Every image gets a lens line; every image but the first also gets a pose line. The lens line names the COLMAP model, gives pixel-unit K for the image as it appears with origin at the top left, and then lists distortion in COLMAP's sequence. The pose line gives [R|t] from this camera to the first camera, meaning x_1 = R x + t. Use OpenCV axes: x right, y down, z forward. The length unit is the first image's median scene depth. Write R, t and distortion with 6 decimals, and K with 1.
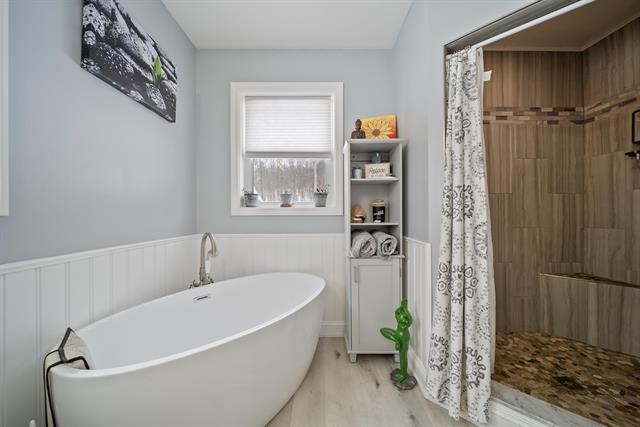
lens RADIAL K [[224.8, 0, 320.0], [0, 224.8, 213.5], [0, 0, 1]] dist [-0.001304, -0.000388]
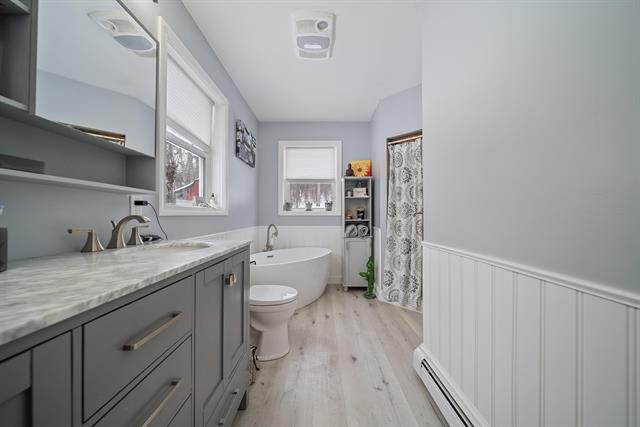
lens RADIAL K [[224.8, 0, 320.0], [0, 224.8, 213.5], [0, 0, 1]] dist [-0.001304, -0.000388]
pose [[0.999919, 0.003775, -0.012170, -0.052595], [-0.003800, 0.999991, -0.002047, -0.005063], [0.012162, 0.002093, 0.999924, -0.900796]]
